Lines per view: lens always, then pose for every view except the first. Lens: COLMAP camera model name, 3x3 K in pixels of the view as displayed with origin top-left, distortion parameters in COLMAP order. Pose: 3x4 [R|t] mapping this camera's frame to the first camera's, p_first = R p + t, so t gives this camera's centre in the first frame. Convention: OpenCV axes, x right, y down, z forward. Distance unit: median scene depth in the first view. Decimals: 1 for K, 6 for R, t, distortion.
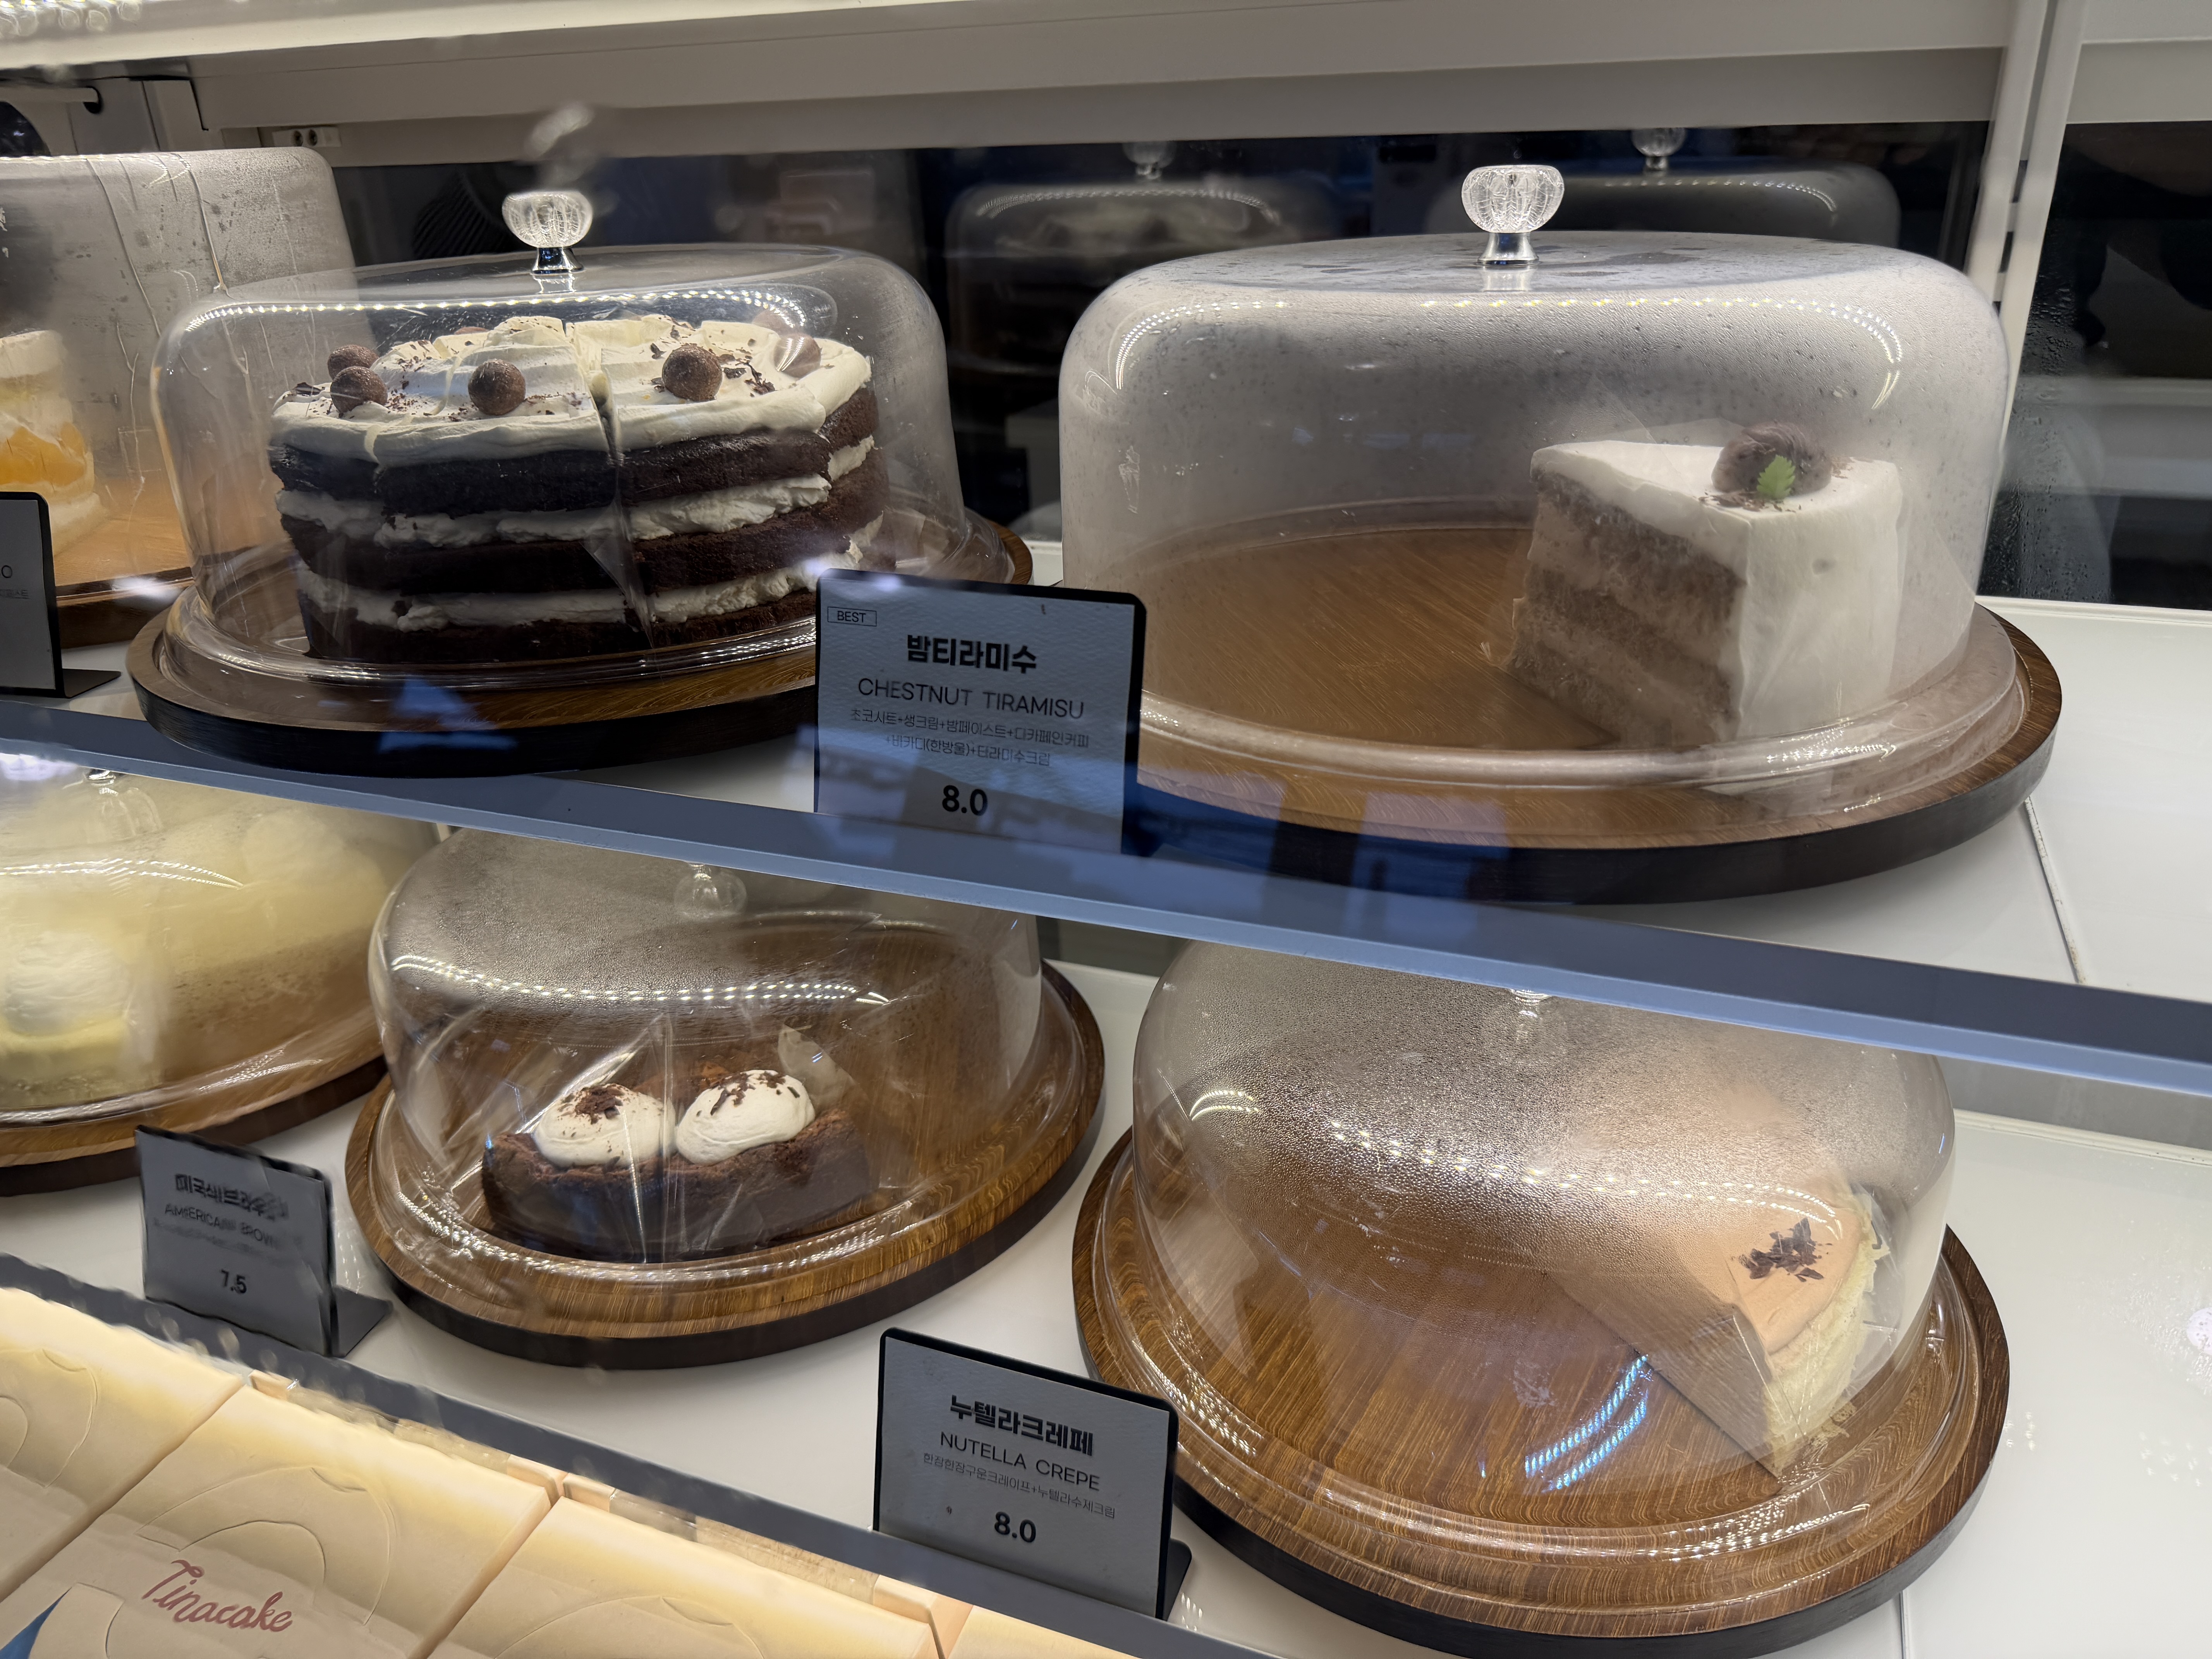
lens RADIAL K [[1516.6, 0, 1101.7], [0, 1516.6, 790.1], [0, 0, 1]] dist [0.057343, -0.139906]
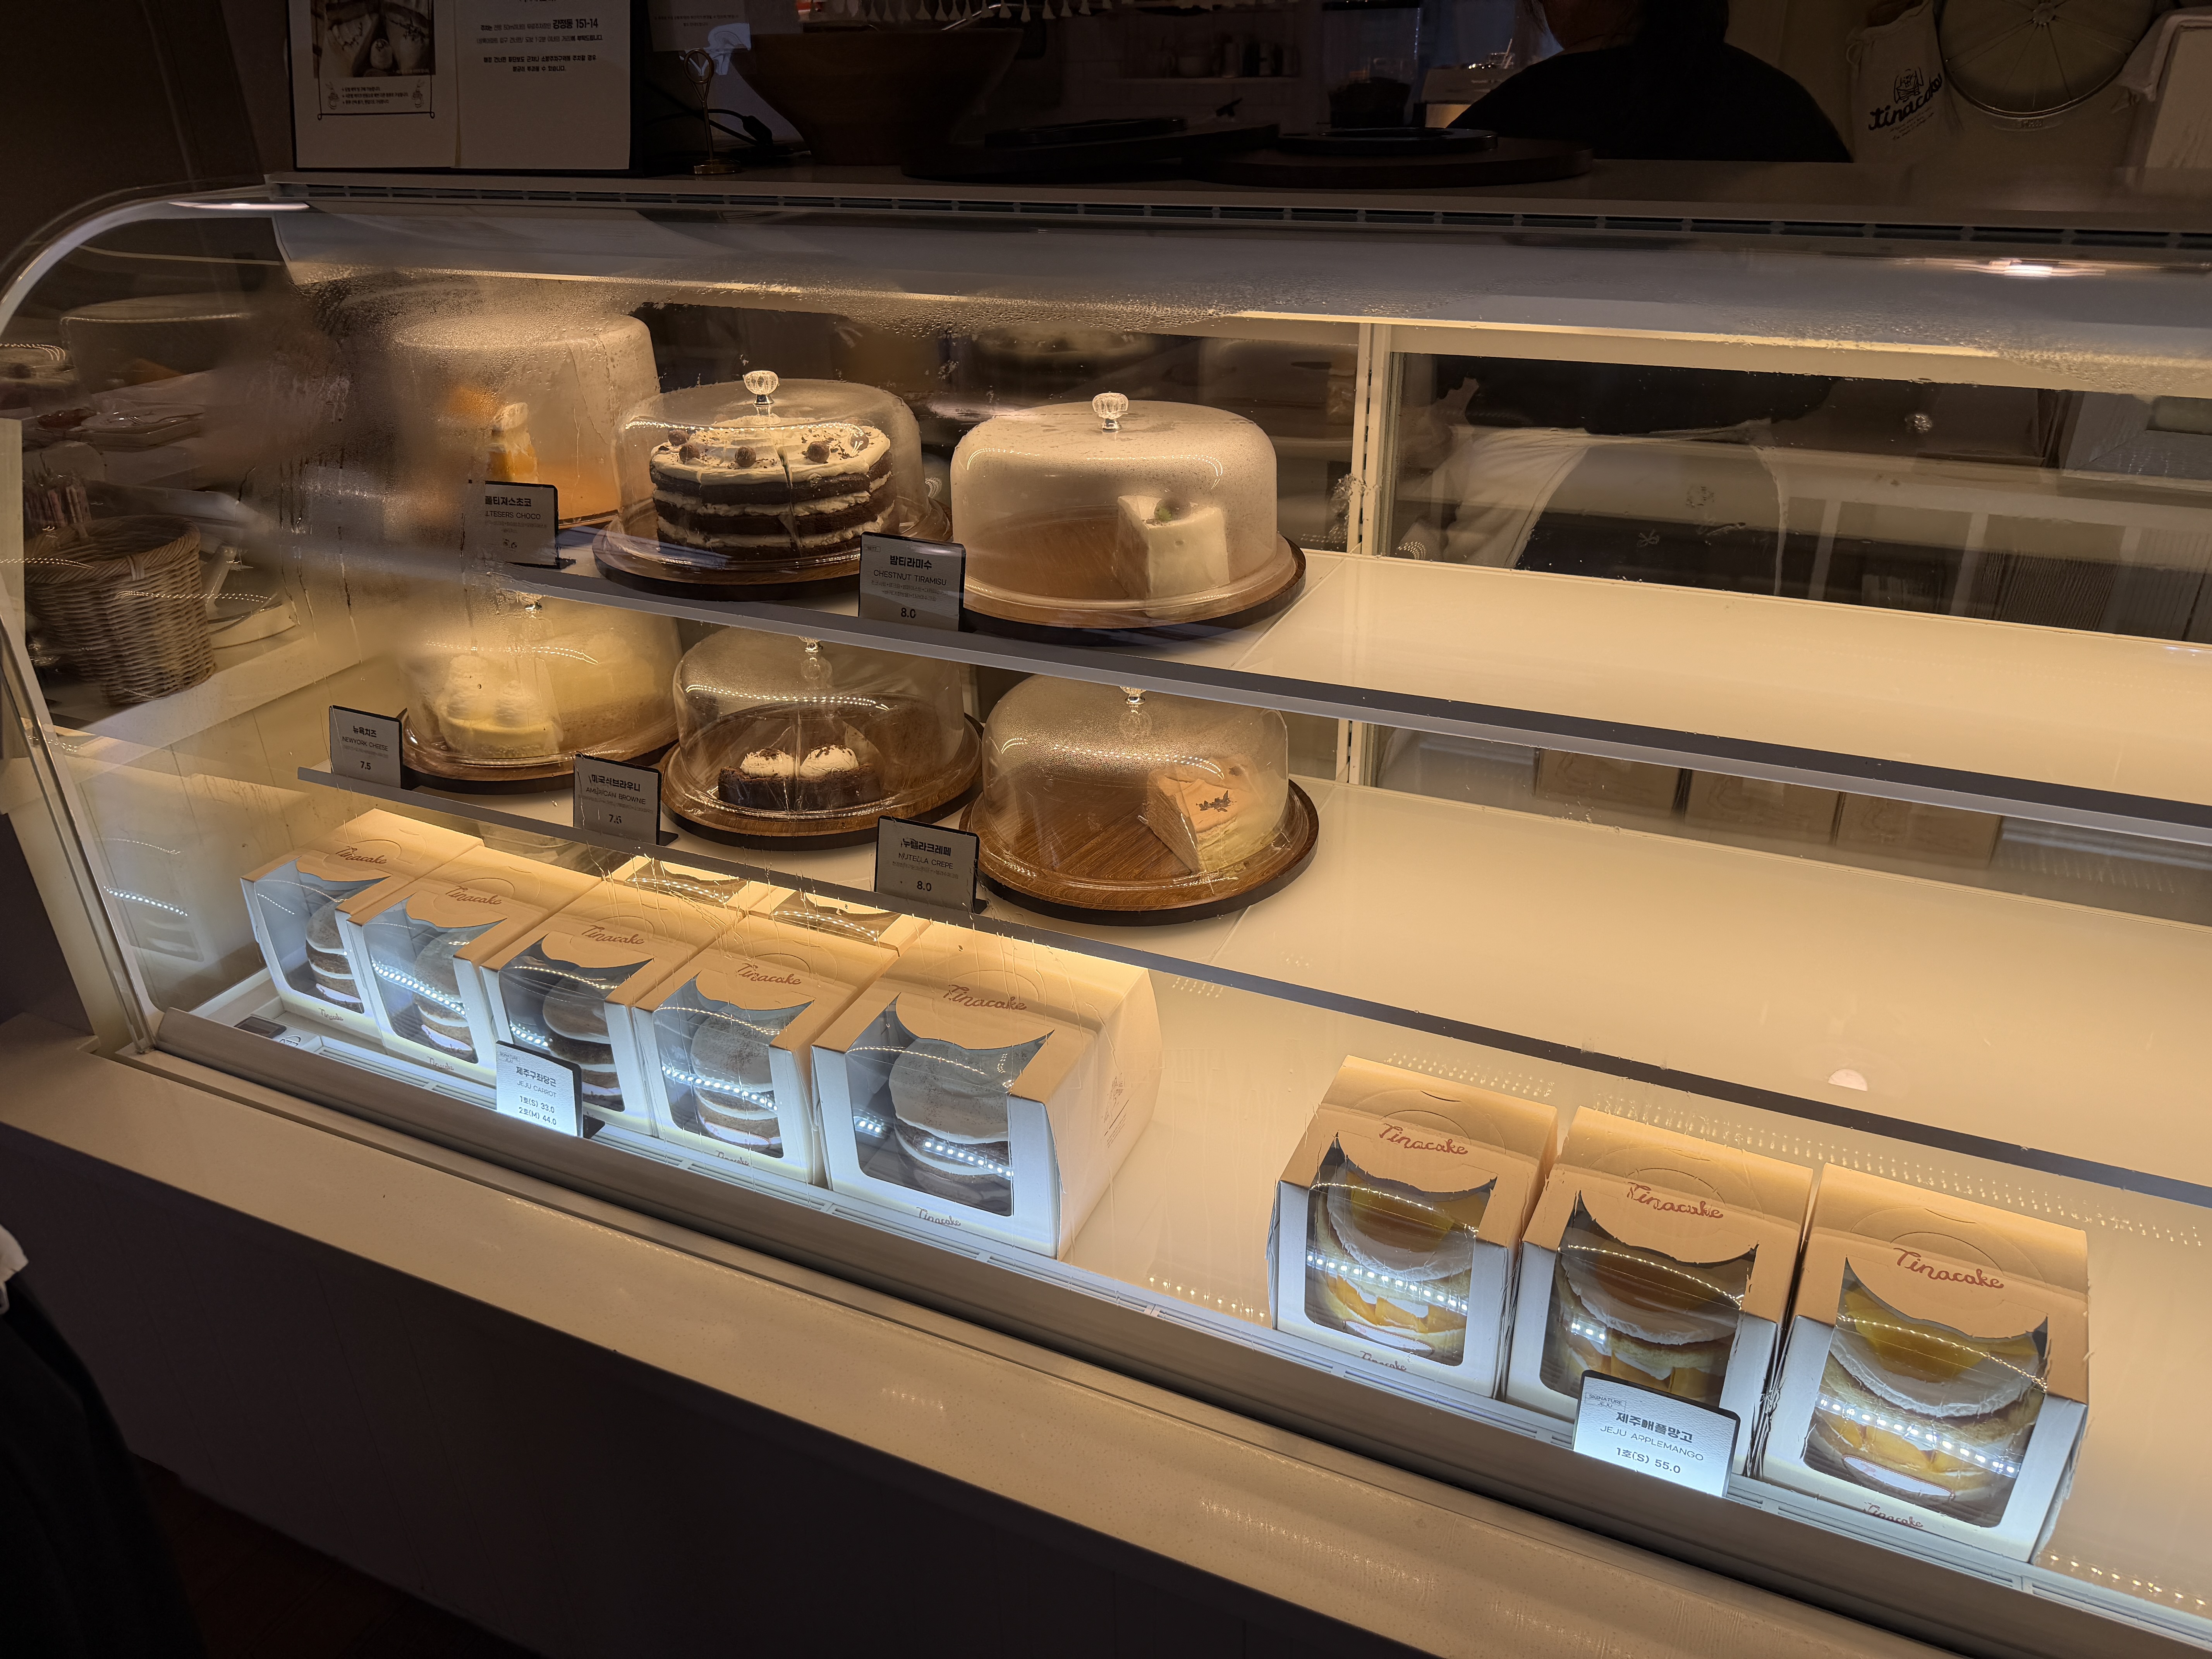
lens RADIAL K [[1588.8, 0, 1099.2], [0, 1588.8, 843.7], [0, 0, 1]] dist [0.041979, -0.059198]
pose [[0.997361, 0.044562, -0.057312, 0.415599], [-0.040527, 0.996742, 0.069735, 0.194378], [0.060233, -0.067228, 0.995918, -1.813104]]
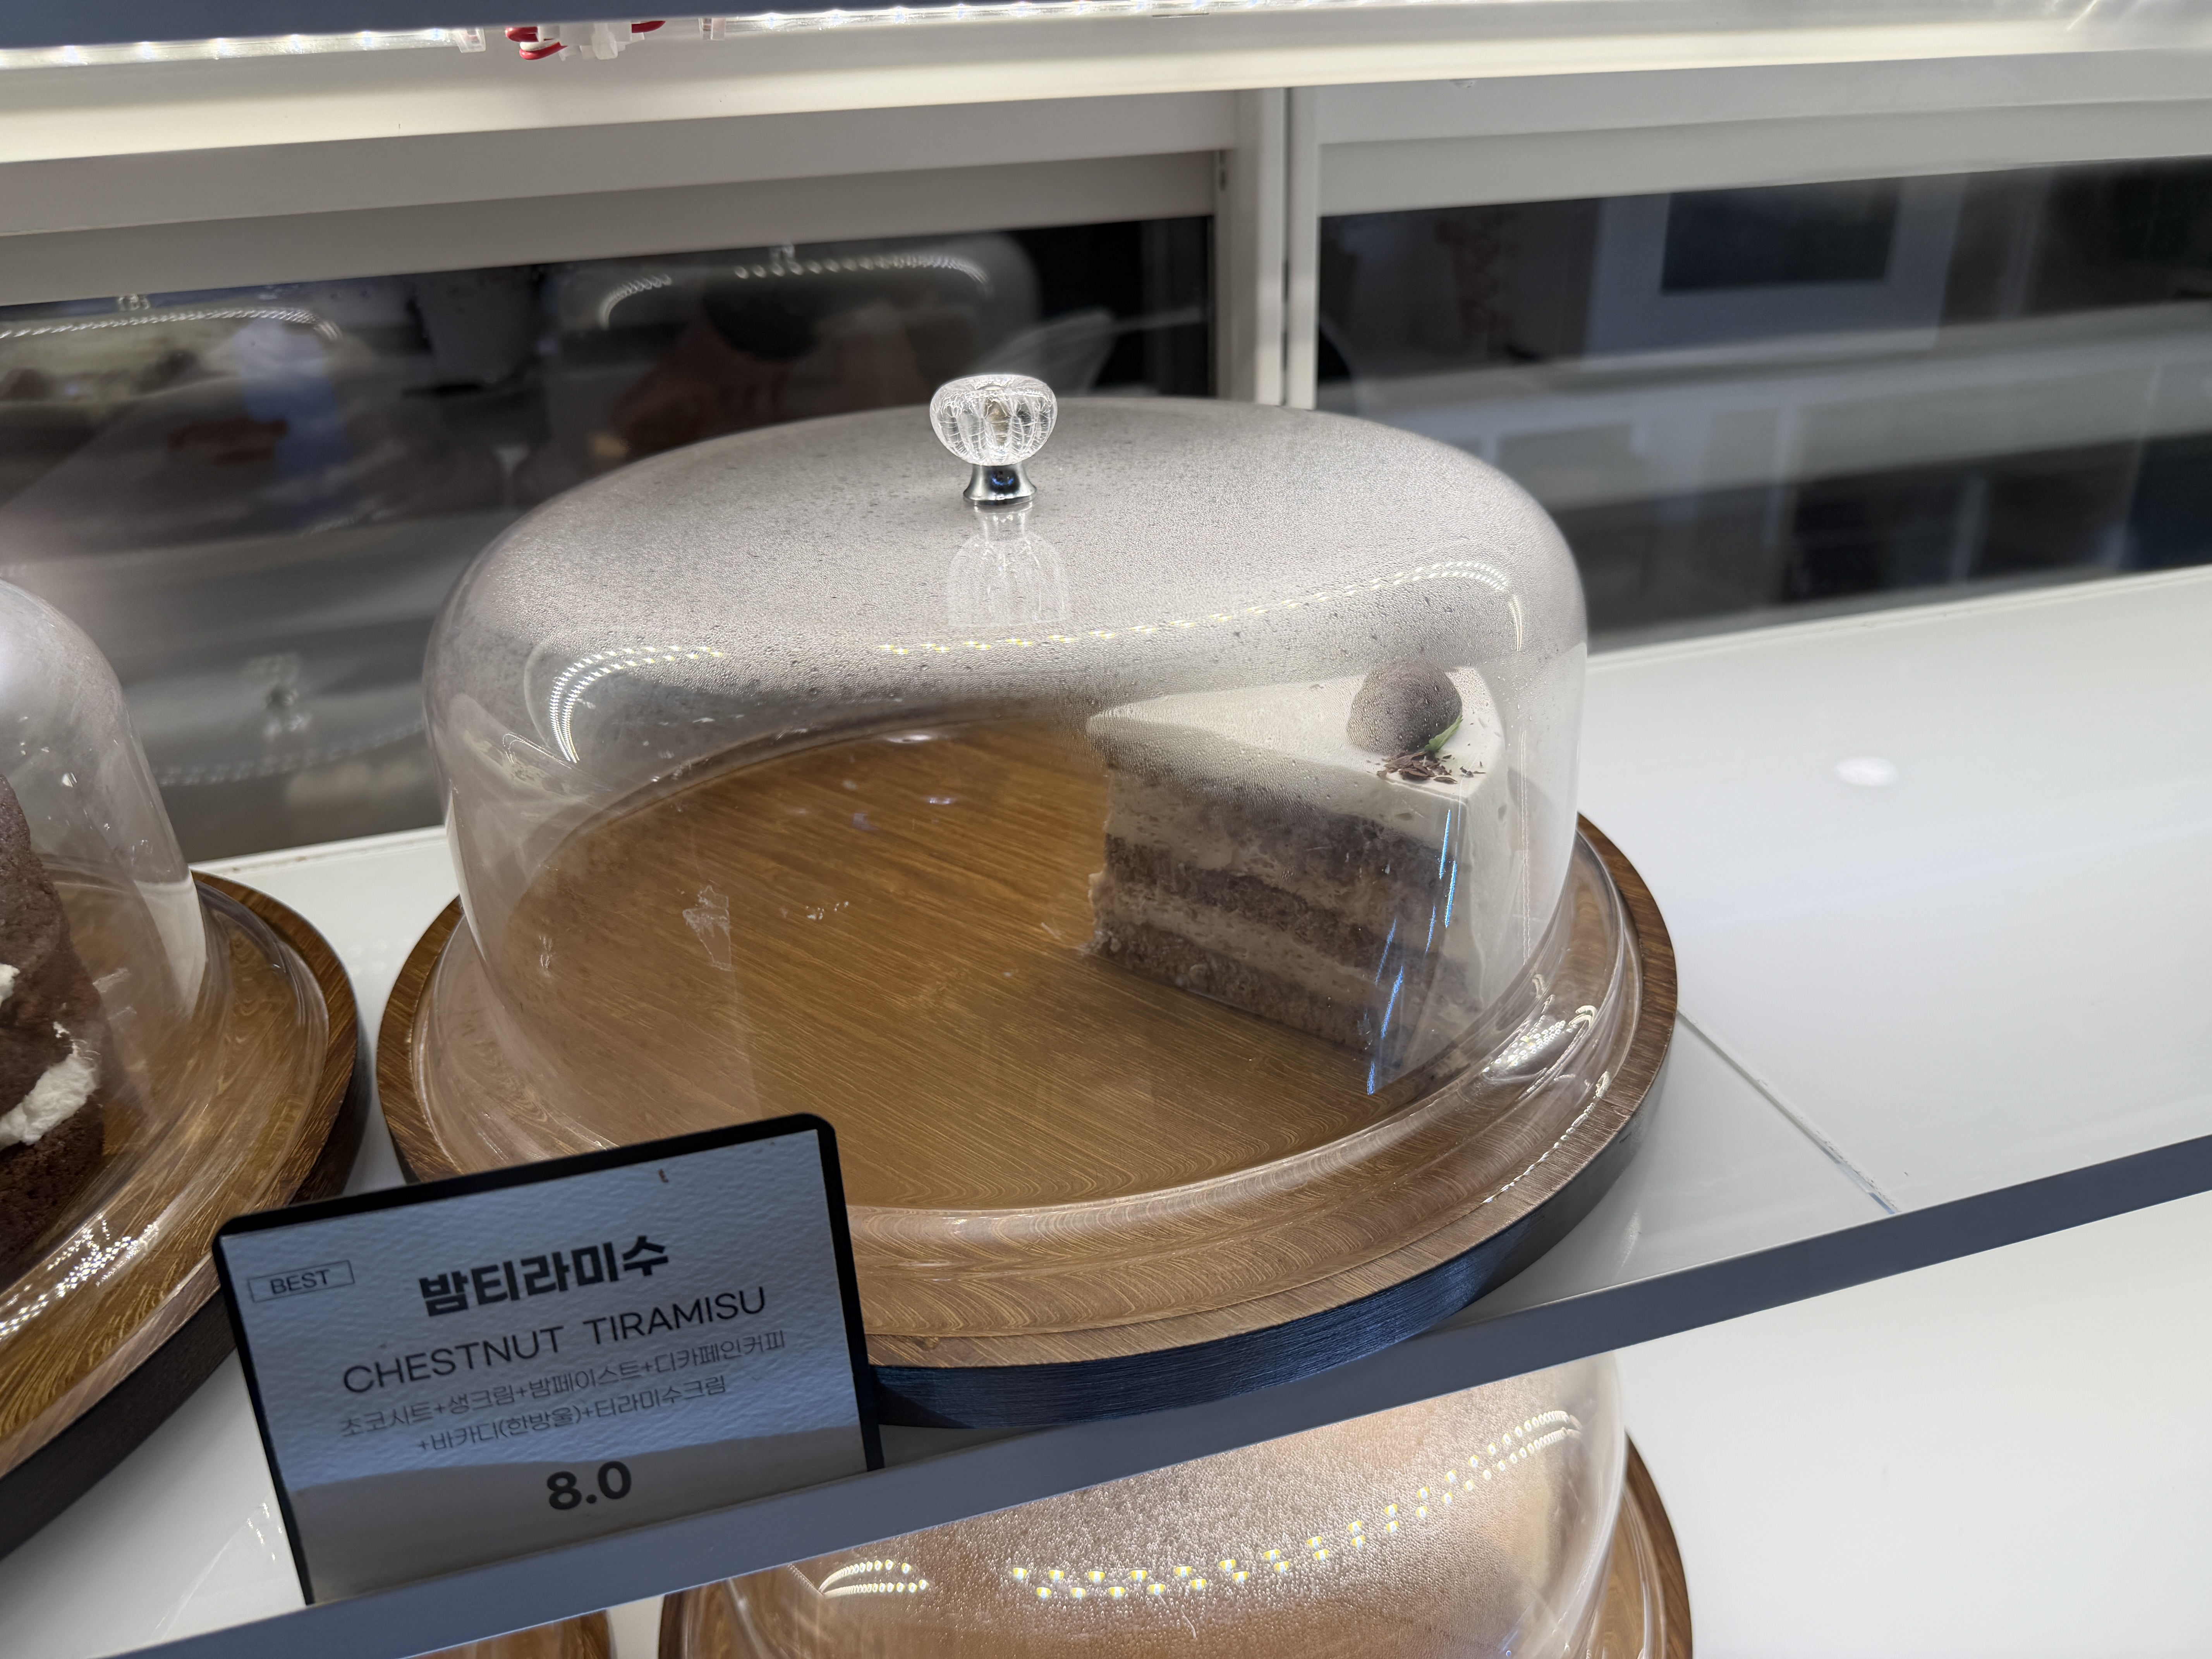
lens RADIAL K [[1516.6, 0, 1101.7], [0, 1516.6, 790.1], [0, 0, 1]] dist [0.057343, -0.139906]
pose [[0.803872, -0.256972, 0.536428, -0.162502], [0.258286, 0.963203, 0.074357, -0.232997], [-0.535797, 0.078778, 0.840664, 0.289882]]
